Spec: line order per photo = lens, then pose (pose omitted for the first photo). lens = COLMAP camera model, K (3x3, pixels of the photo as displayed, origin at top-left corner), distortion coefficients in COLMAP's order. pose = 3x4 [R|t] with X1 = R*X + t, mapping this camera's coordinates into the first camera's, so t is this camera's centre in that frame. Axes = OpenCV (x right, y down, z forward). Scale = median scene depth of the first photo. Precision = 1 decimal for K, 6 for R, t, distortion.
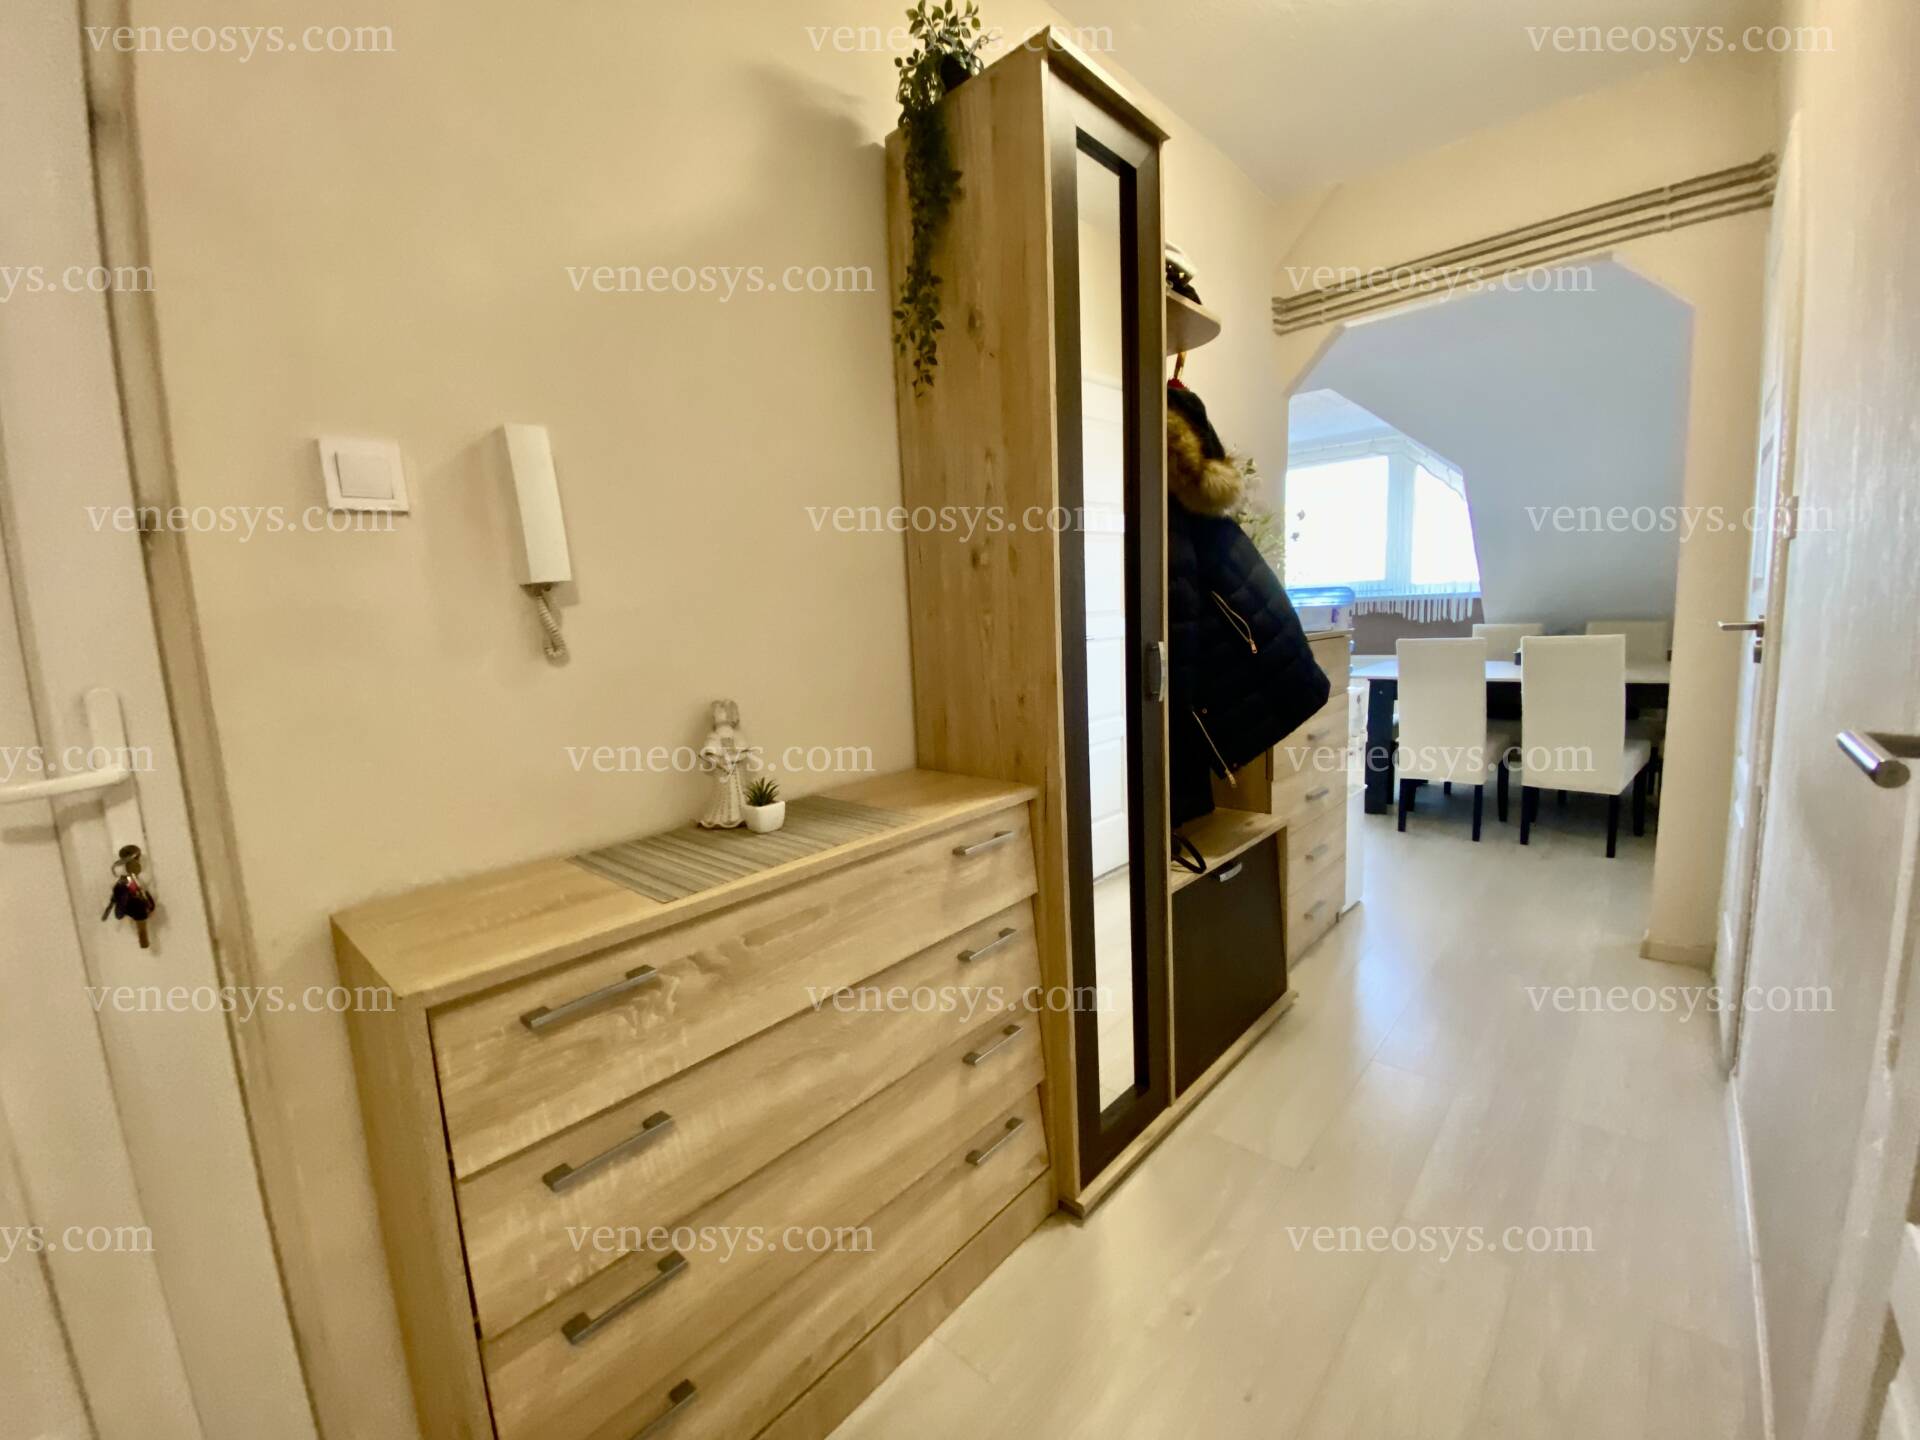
lens RADIAL K [[766.0, 0, 955.2], [0, 766.0, 715.2], [0, 0, 1]] dist [0.044706, -0.036363]
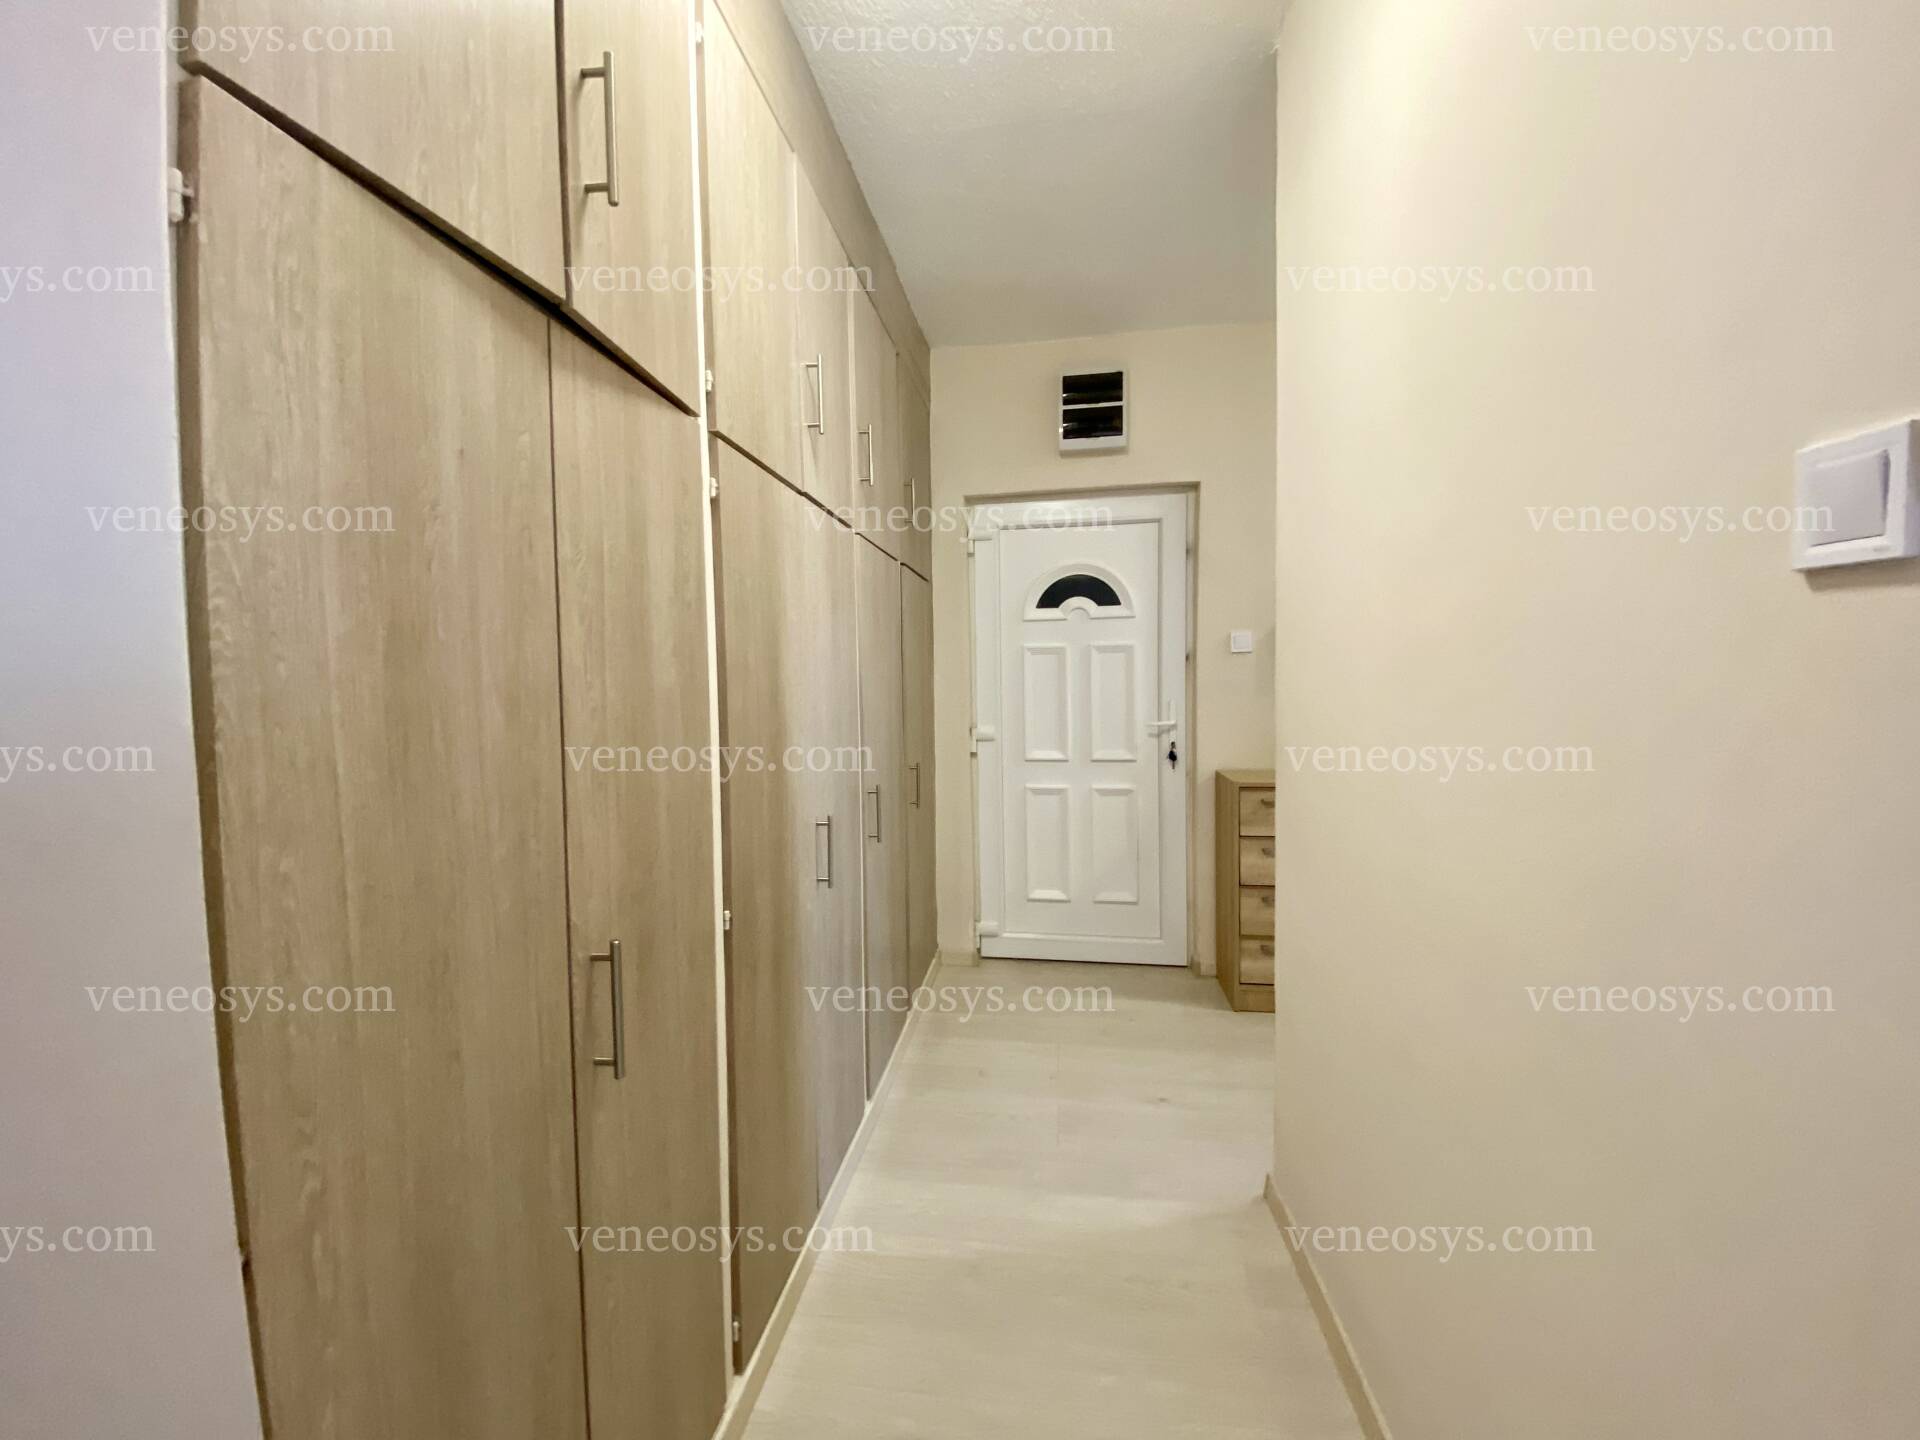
lens RADIAL K [[766.0, 0, 955.2], [0, 766.0, 715.2], [0, 0, 1]] dist [0.044706, -0.036363]
pose [[0.554266, 0.076234, -0.828841, 1.477091], [-0.116995, 0.993046, 0.013100, 0.119441], [0.824076, 0.089710, 0.559331, -2.045029]]
